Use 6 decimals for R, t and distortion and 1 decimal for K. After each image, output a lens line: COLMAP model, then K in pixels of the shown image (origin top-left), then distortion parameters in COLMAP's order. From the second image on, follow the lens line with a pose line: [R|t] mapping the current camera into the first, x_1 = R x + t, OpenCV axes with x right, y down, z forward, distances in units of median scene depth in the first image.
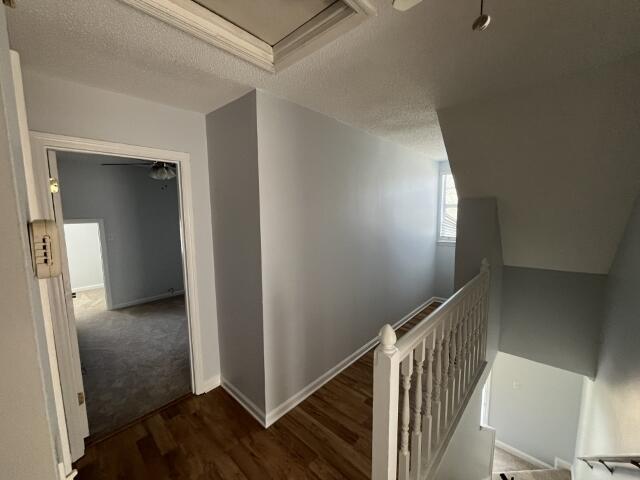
lens RADIAL K [[258.9, 0, 319.6], [0, 258.9, 239.9], [0, 0, 1]] dist [-0.002473, -0.000028]
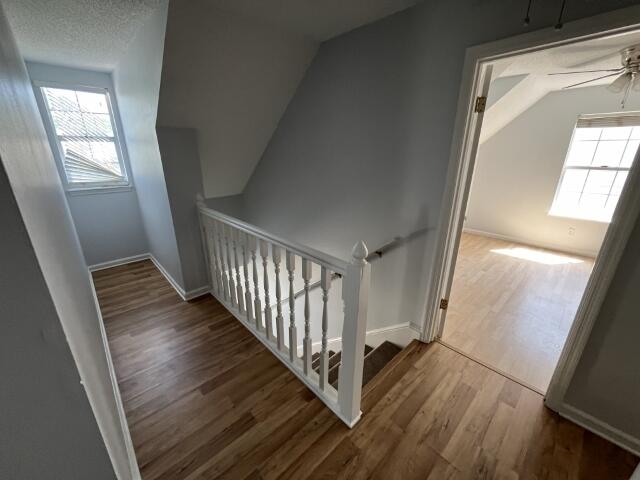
lens RADIAL K [[258.9, 0, 321.2], [0, 258.9, 240.9], [0, 0, 1]] dist [-0.002473, -0.000028]
pose [[0.073915, -0.310141, 0.947813, -0.491892], [0.100111, 0.947919, 0.302368, -0.013640], [-0.992227, 0.072538, 0.101114, 0.668970]]
